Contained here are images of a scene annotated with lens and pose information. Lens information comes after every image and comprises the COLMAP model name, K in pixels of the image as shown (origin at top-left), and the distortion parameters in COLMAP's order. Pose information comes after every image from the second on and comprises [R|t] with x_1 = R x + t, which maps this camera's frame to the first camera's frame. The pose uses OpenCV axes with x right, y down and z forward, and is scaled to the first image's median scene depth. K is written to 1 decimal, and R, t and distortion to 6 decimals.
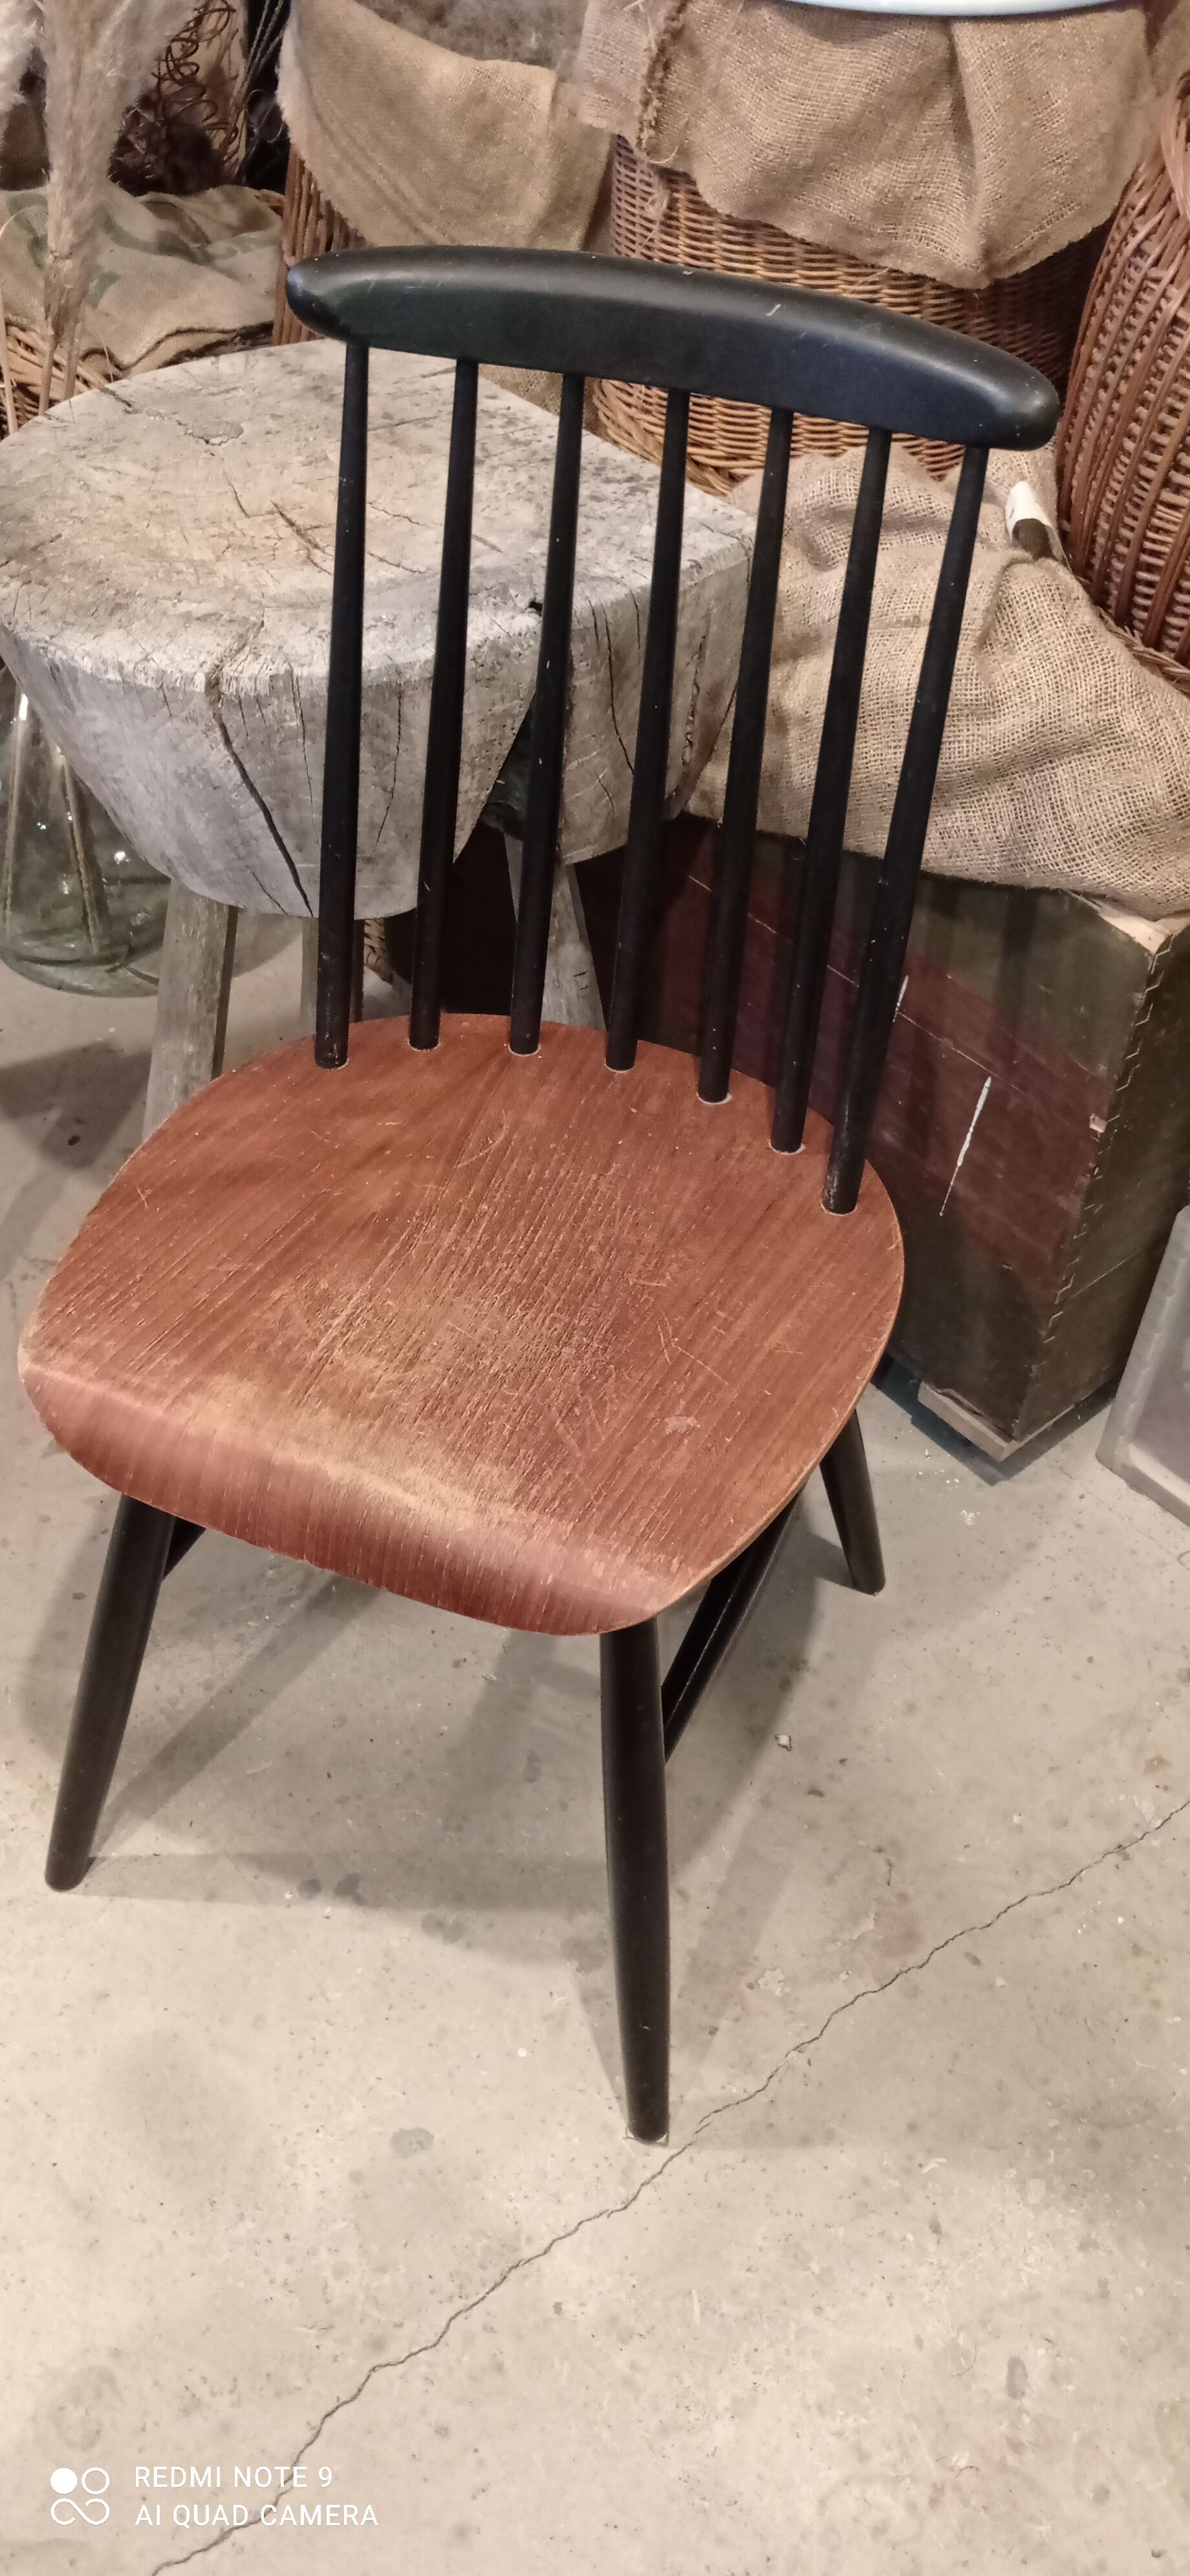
lens RADIAL K [[1940.1, 0, 590.1], [0, 1940.1, 1286.6], [0, 0, 1]] dist [0.023786, -0.024779]
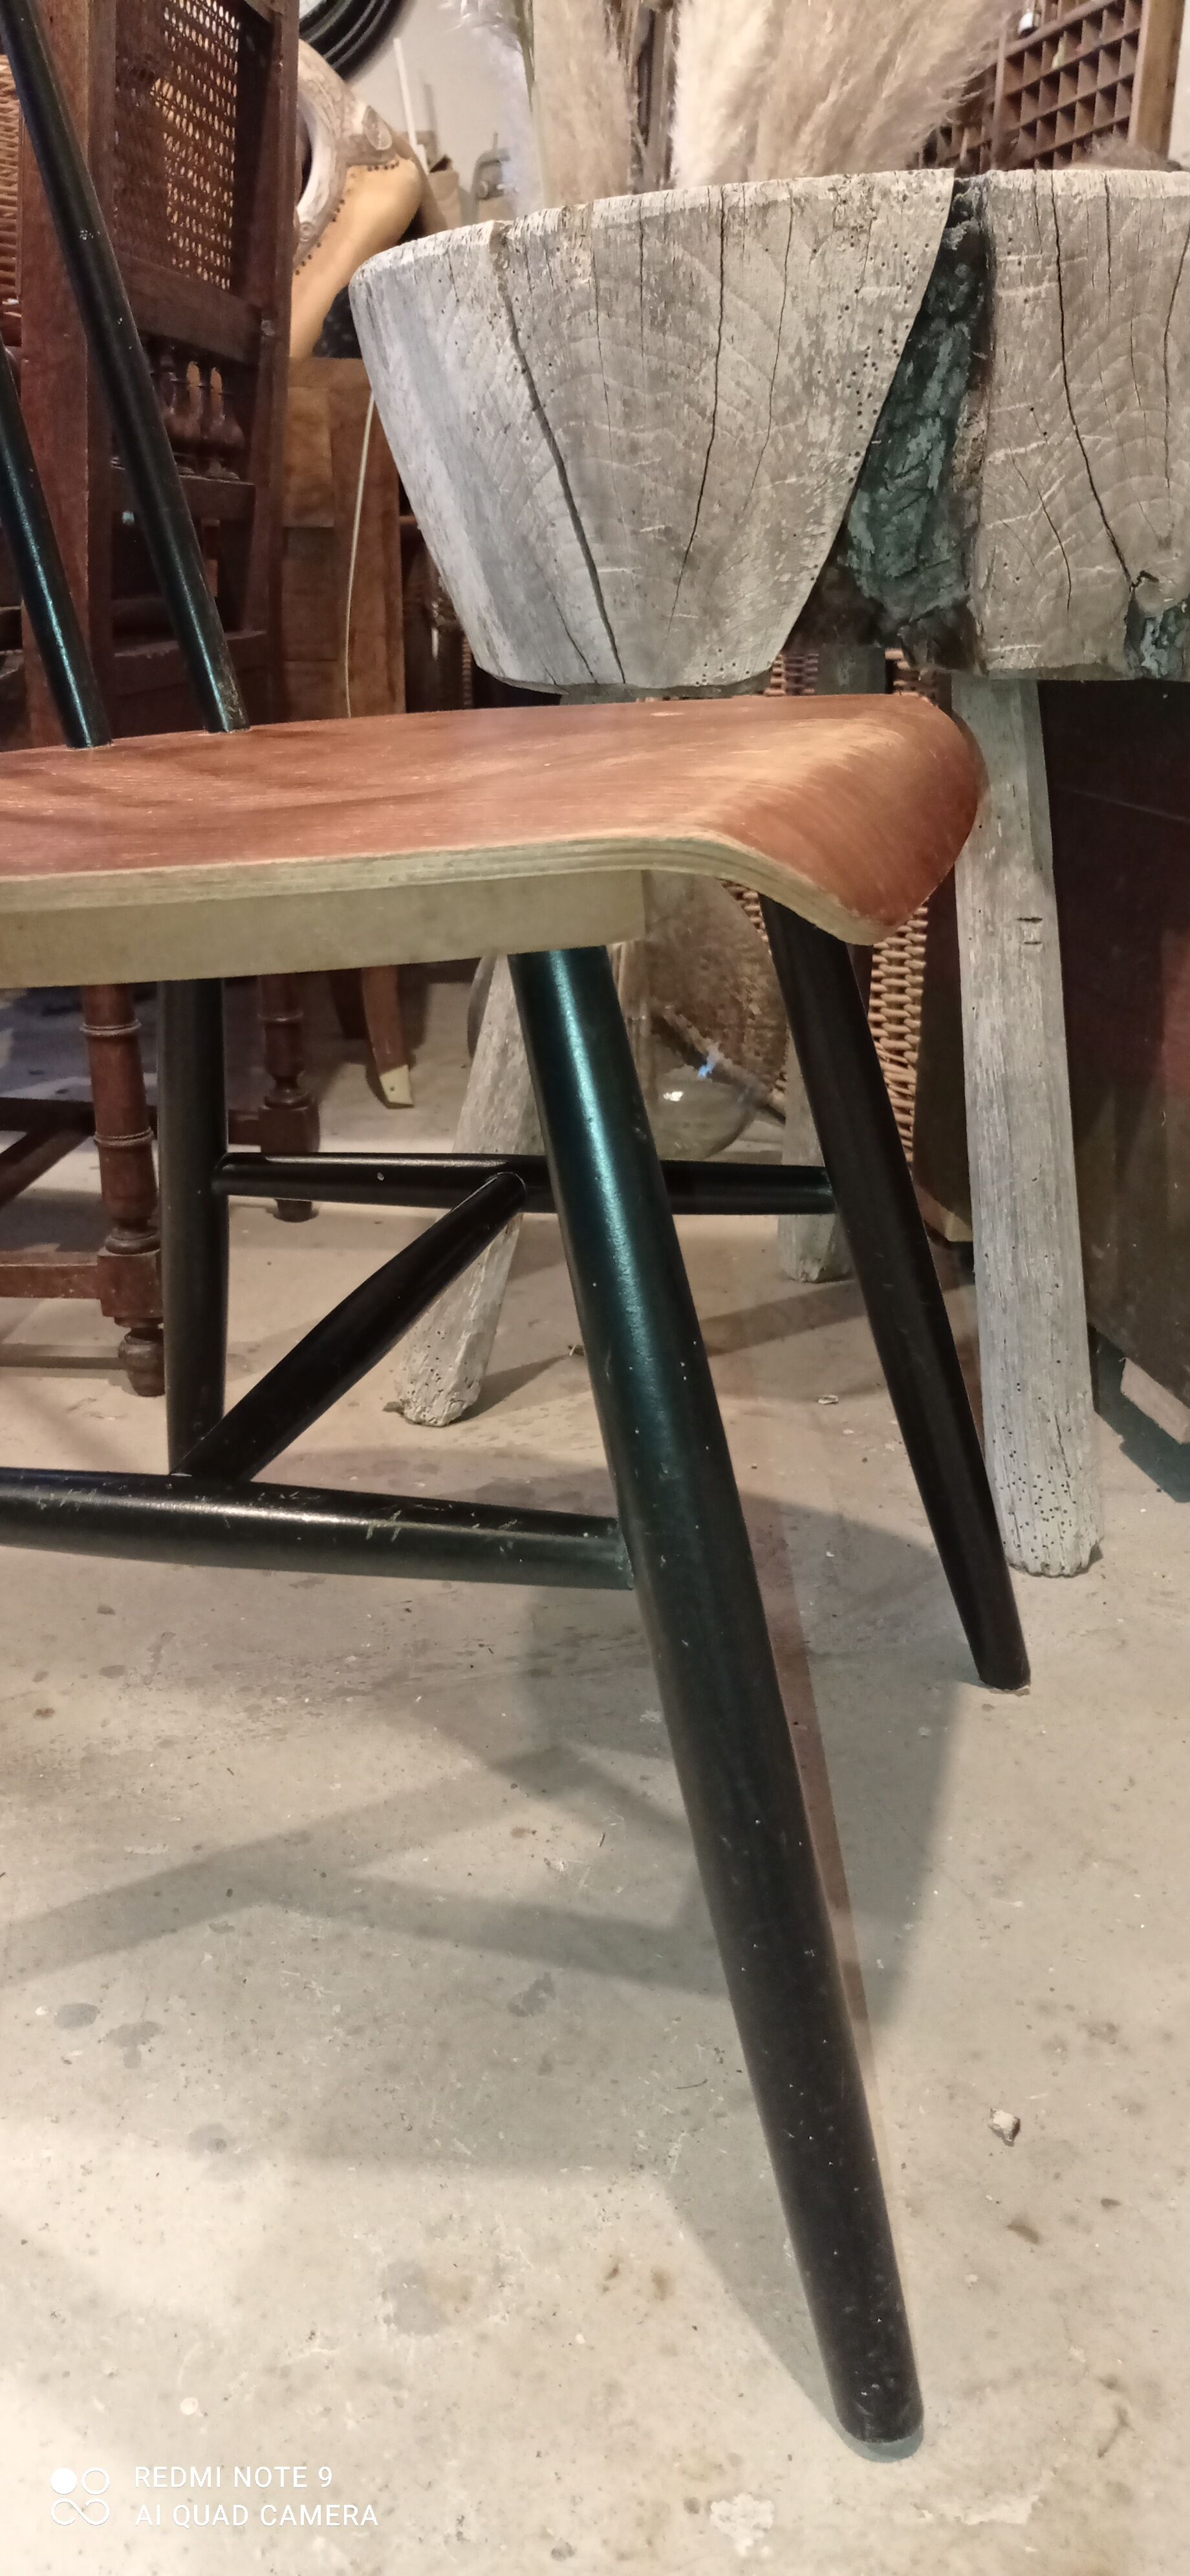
lens RADIAL K [[1940.1, 0, 583.7], [0, 1940.1, 1286.3], [0, 0, 1]] dist [0.023786, -0.024779]
pose [[0.871865, 0.144823, -0.467843, 0.238953], [-0.330029, 0.879539, -0.342771, 0.289736], [0.361845, 0.453252, 0.814635, 0.531003]]
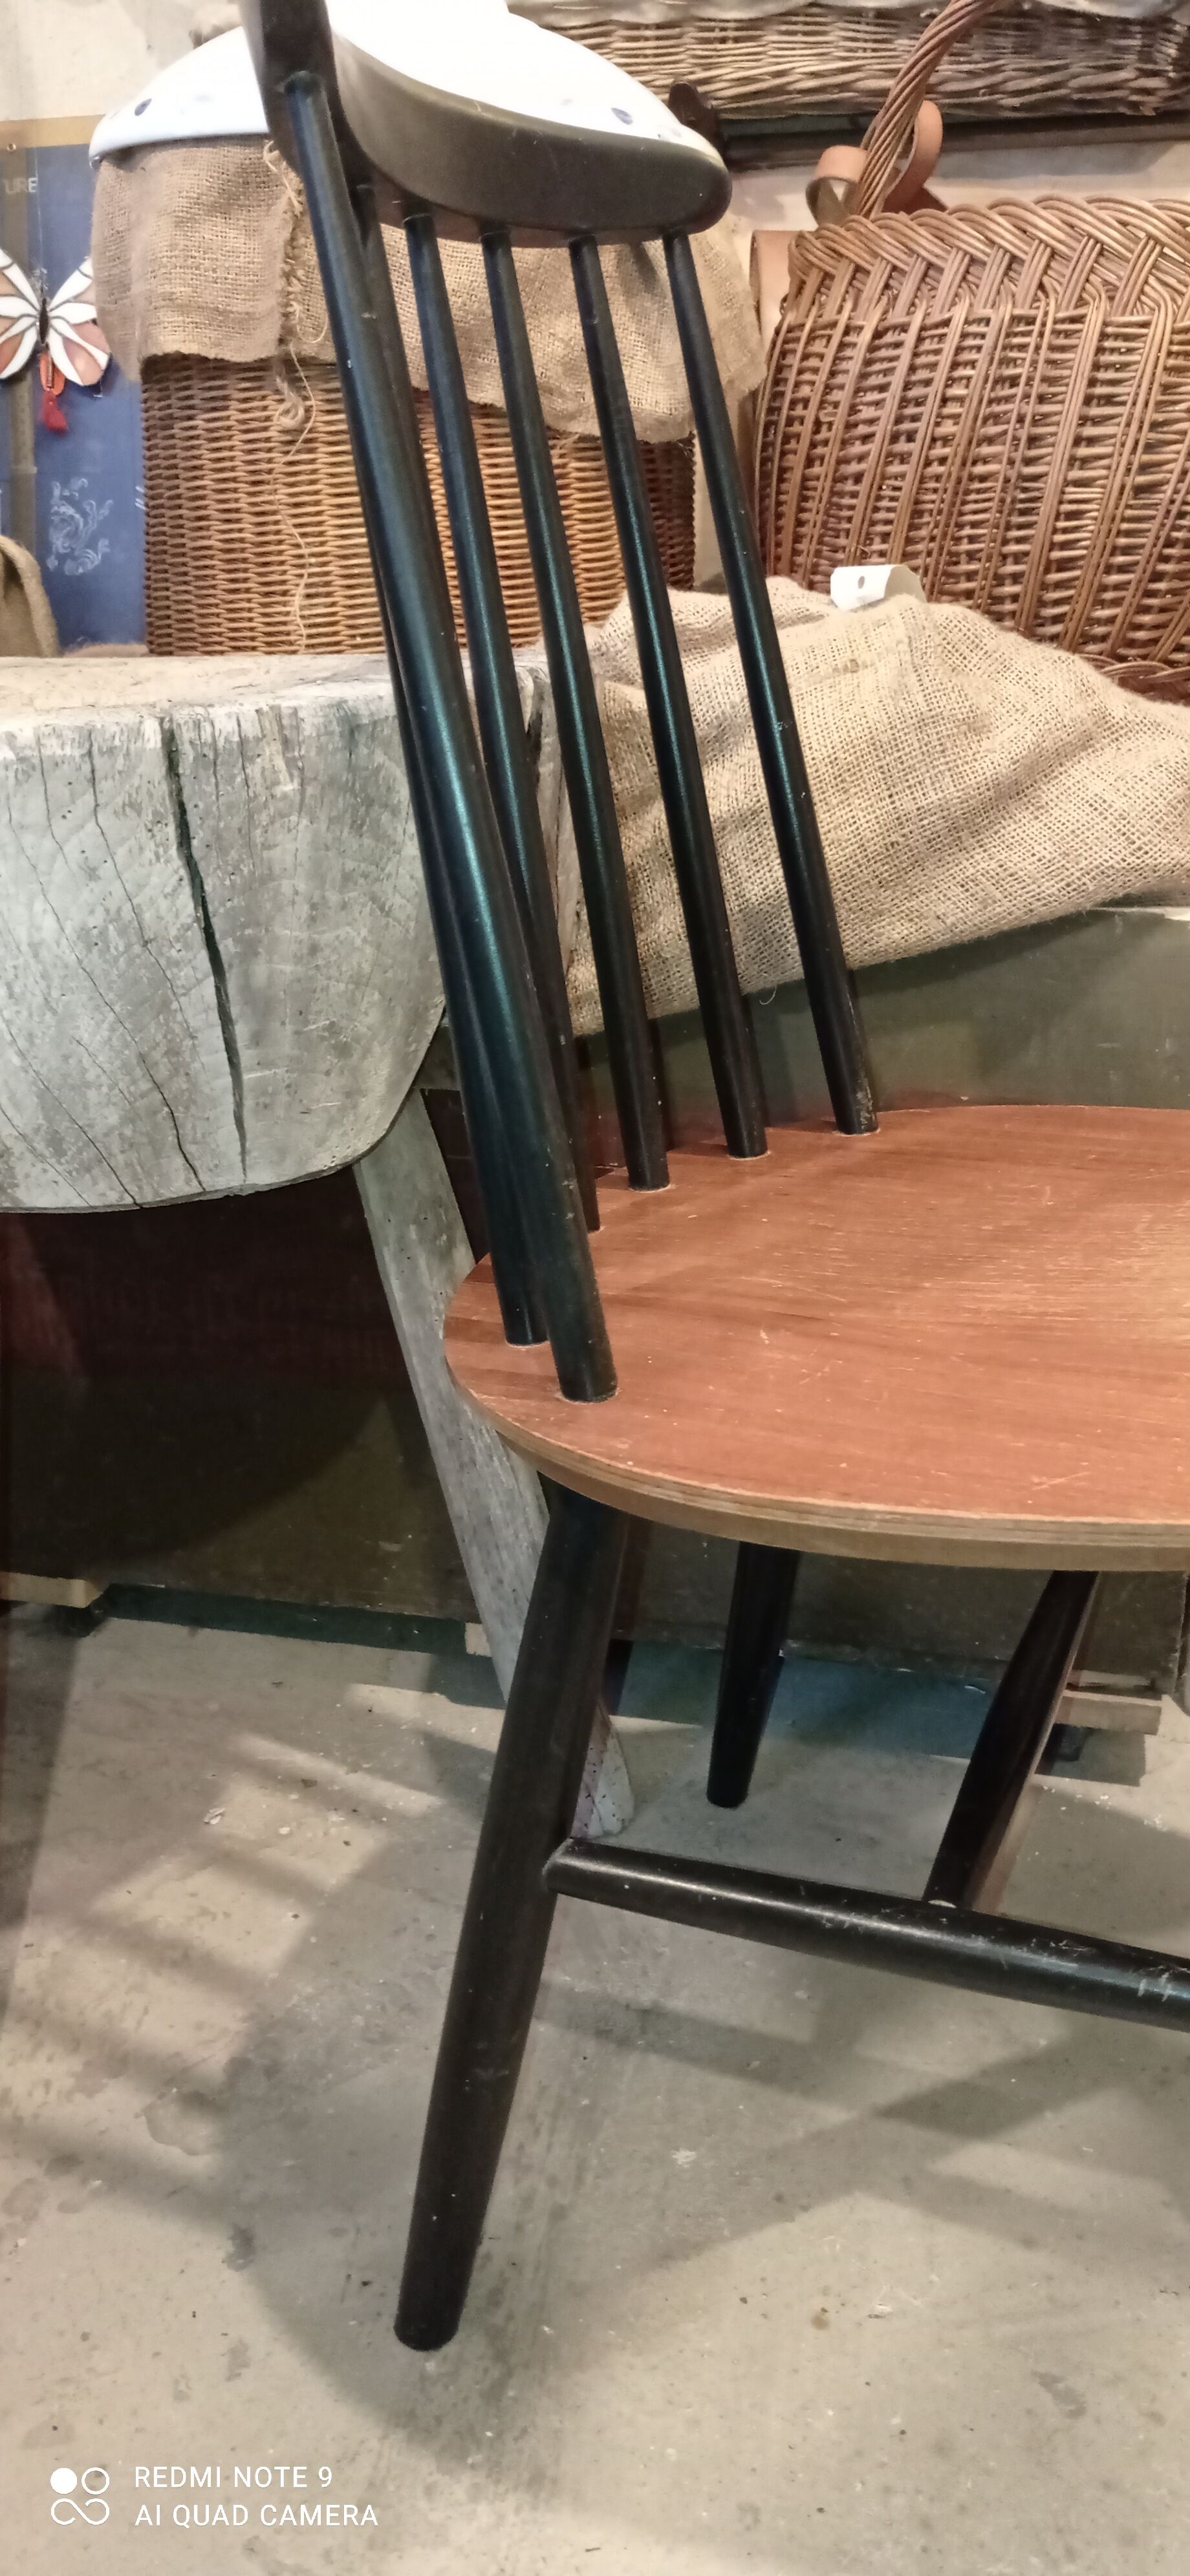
lens RADIAL K [[1940.1, 0, 585.3], [0, 1940.1, 1273.5], [0, 0, 1]] dist [0.023786, -0.024779]
pose [[0.814923, -0.227961, 0.532854, -0.432930], [0.437132, 0.845437, -0.306842, 0.091344], [-0.380547, 0.482980, 0.788615, 0.489264]]
